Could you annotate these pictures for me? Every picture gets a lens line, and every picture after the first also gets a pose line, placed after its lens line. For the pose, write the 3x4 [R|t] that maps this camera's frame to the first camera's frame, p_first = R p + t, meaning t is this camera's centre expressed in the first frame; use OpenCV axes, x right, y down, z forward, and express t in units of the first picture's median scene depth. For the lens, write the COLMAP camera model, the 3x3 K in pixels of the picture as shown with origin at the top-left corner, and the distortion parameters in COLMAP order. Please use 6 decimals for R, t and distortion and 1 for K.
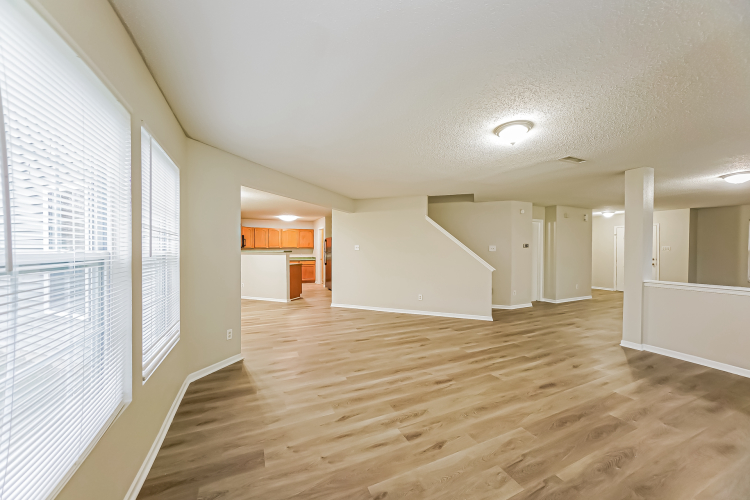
lens RADIAL K [[277.5, 0, 371.3], [0, 277.5, 249.5], [0, 0, 1]] dist [-0.007000, 0.000293]
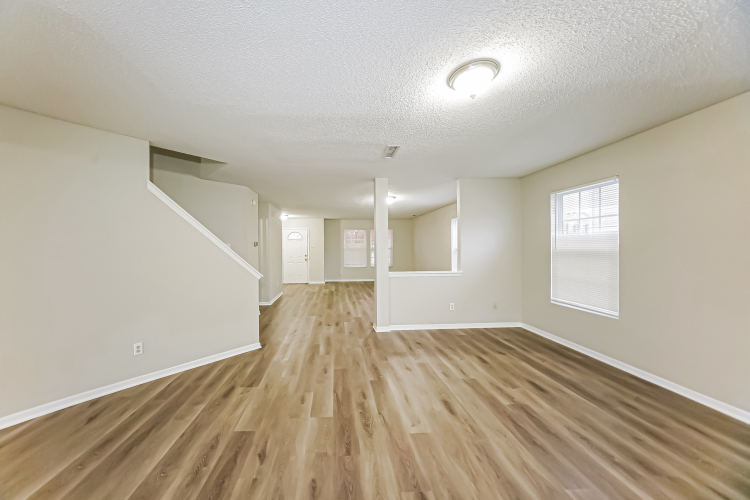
lens RADIAL K [[277.5, 0, 372.9], [0, 277.5, 248.3], [0, 0, 1]] dist [-0.007000, 0.000293]
pose [[0.369393, -0.007176, 0.929246, -0.175124], [0.011812, 0.999926, 0.003026, 0.002497], [-0.929198, 0.009859, 0.369450, 0.682873]]
